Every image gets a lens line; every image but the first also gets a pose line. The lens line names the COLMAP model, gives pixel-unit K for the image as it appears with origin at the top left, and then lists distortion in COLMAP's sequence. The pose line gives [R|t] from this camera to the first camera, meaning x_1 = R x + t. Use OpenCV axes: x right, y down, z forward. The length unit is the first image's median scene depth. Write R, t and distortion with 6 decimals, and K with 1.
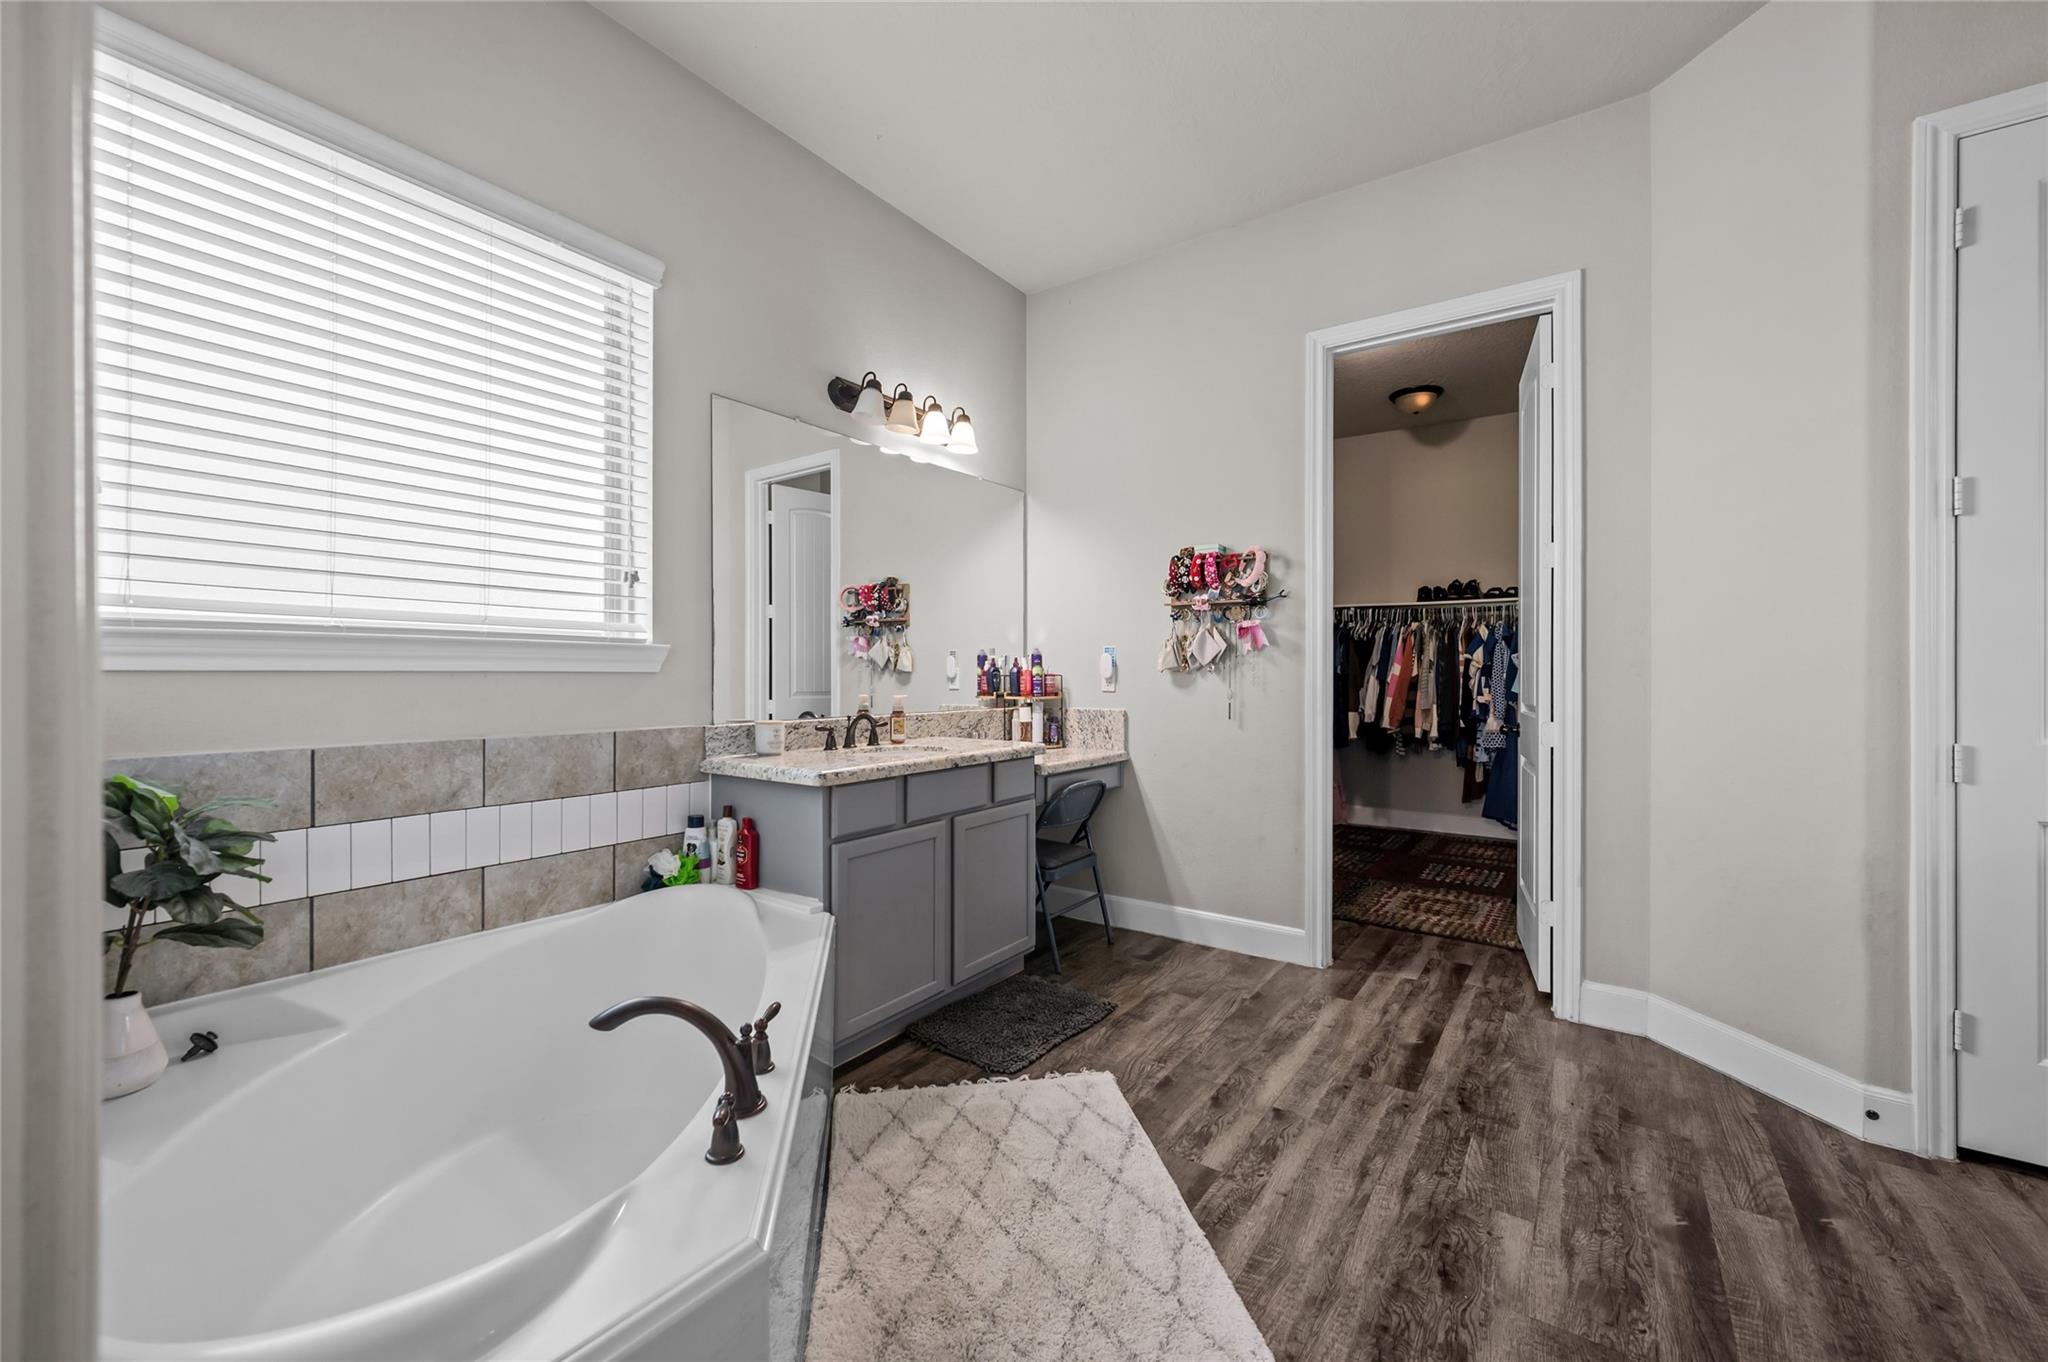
lens RADIAL K [[828.9, 0, 1028.6], [0, 828.9, 670.2], [0, 0, 1]] dist [0.001667, 0.000121]
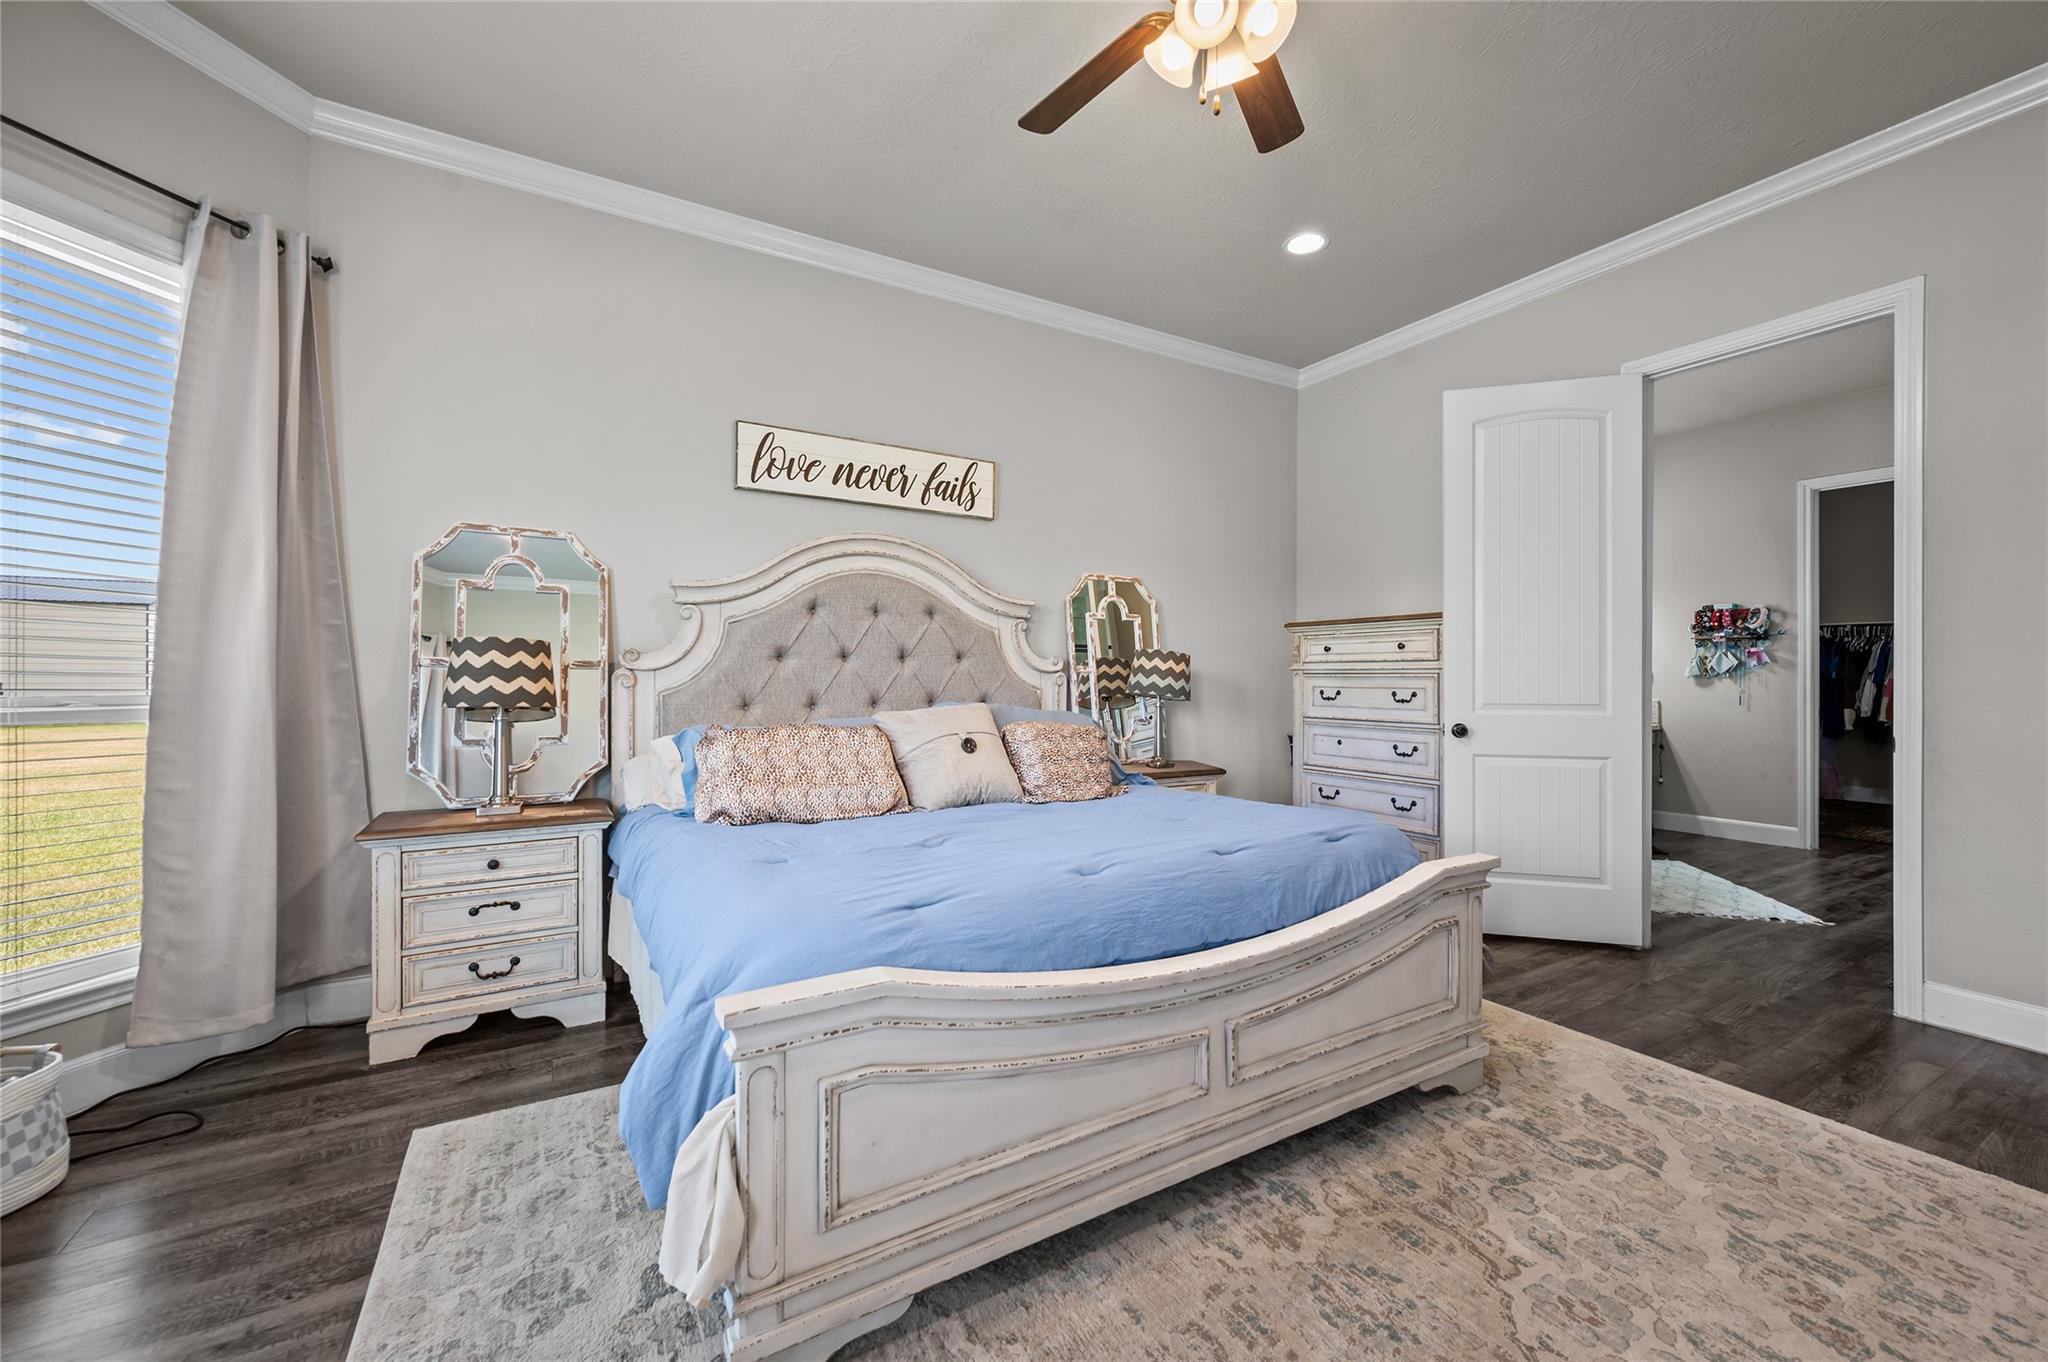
lens RADIAL K [[849.9, 0, 1024.0], [0, 849.9, 681.0], [0, 0, 1]] dist [0.015910, -0.000411]
pose [[0.915560, -0.002738, -0.402173, -0.399293], [0.004235, 0.999987, 0.002833, -0.001939], [0.402160, -0.004297, 0.915560, -1.223781]]
